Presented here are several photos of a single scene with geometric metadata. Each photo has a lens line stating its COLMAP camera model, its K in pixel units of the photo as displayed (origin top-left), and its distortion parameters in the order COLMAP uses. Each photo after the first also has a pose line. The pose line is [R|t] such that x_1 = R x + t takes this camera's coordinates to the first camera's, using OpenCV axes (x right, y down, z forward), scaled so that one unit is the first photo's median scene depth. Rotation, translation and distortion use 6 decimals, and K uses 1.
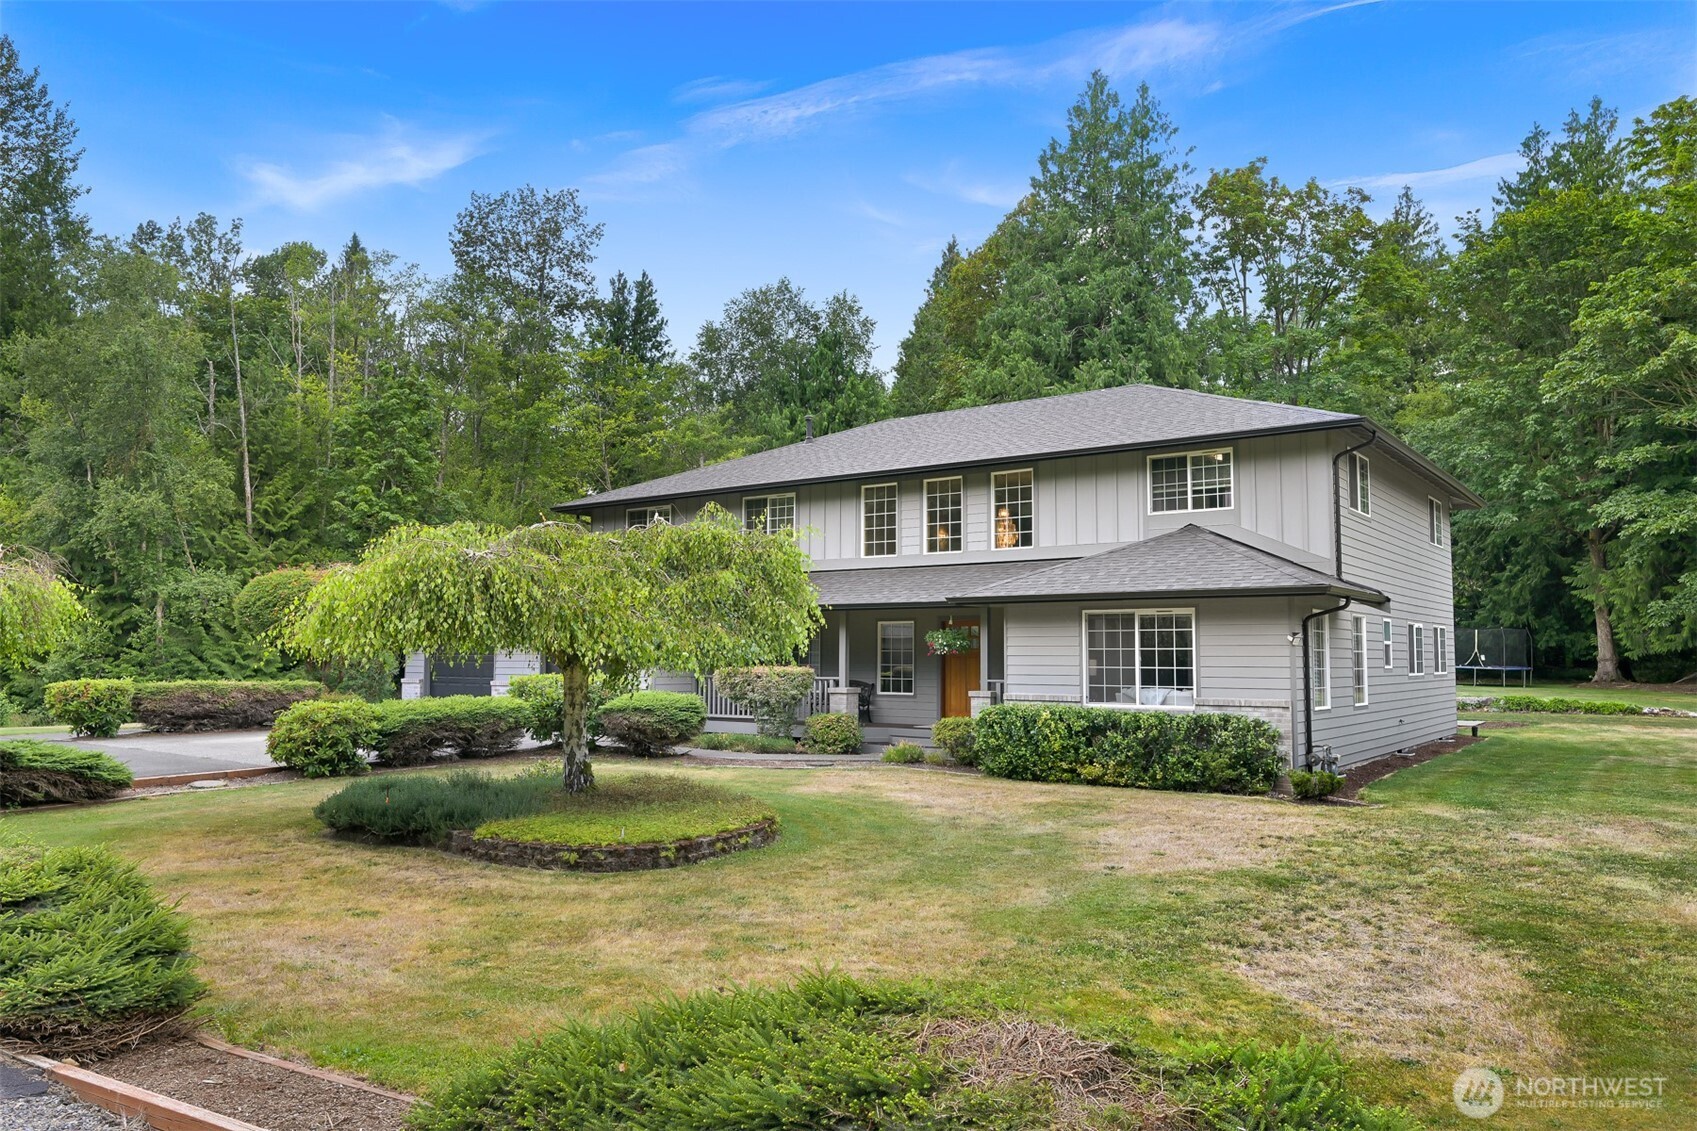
lens RADIAL K [[1157.6, 0, 853.5], [0, 1157.6, 571.2], [0, 0, 1]] dist [-0.003987, -0.006547]
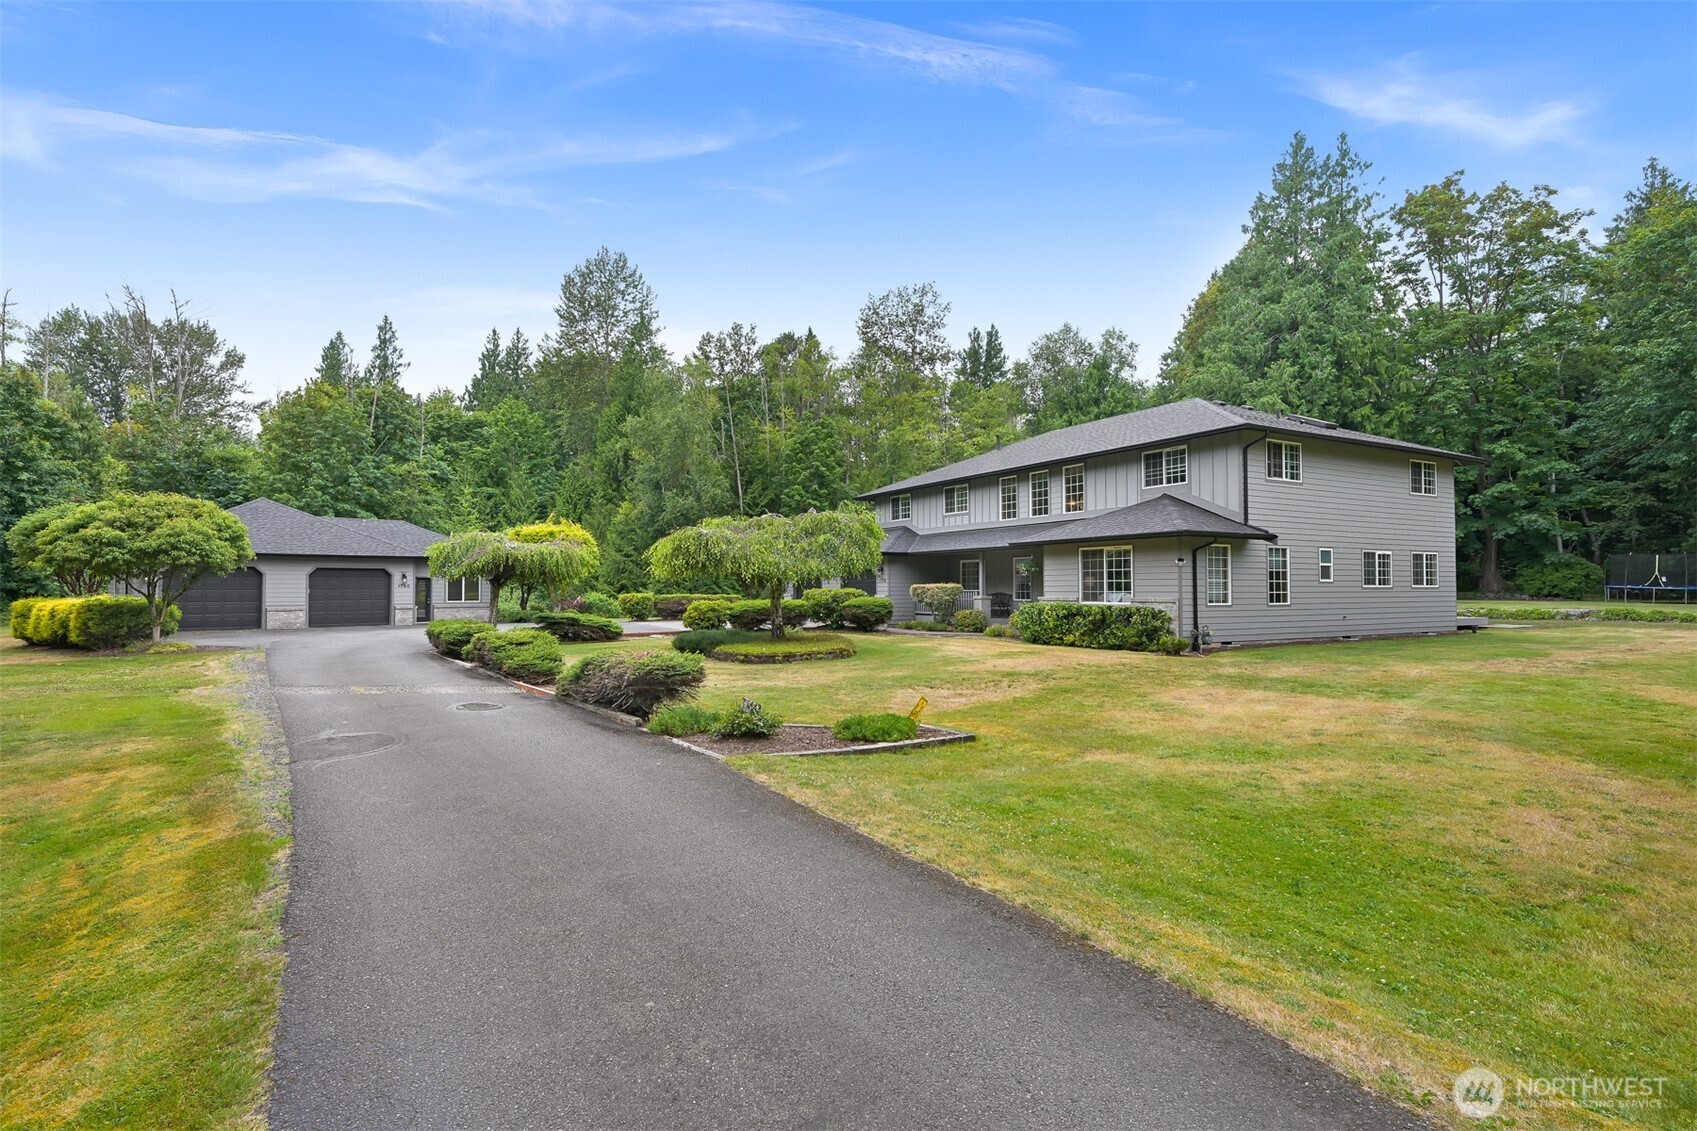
lens RADIAL K [[820.4, 0, 834.8], [0, 820.4, 569.2], [0, 0, 1]] dist [-0.004102, -0.001292]
pose [[0.910209, -0.015553, -0.413857, 0.125505], [0.036445, 0.998426, 0.042634, -0.000201], [0.412542, -0.053889, 0.909343, -0.089501]]
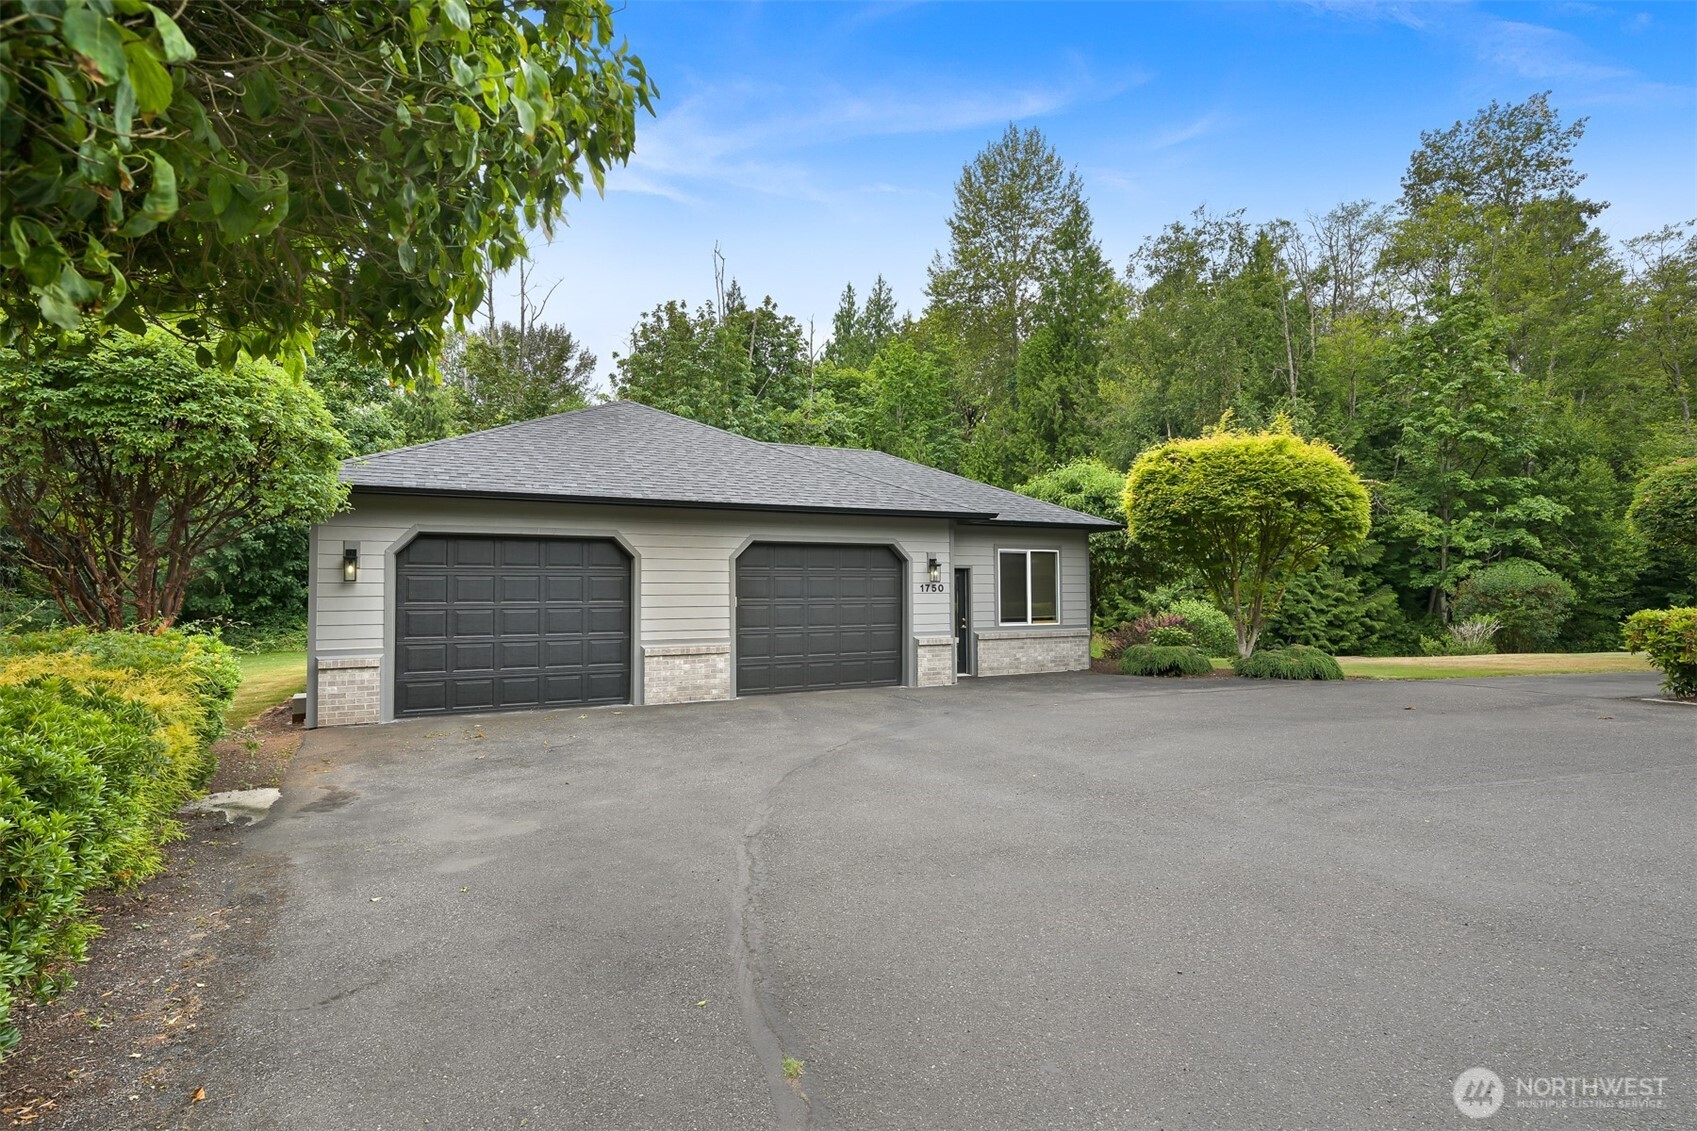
lens RADIAL K [[820.4, 0, 853.0], [0, 820.4, 566.6], [0, 0, 1]] dist [-0.004102, -0.001292]
pose [[0.730496, -0.031187, -0.682204, -0.309913], [0.059843, 0.998037, 0.018454, 0.015879], [0.680290, -0.054306, 0.730929, 0.160970]]
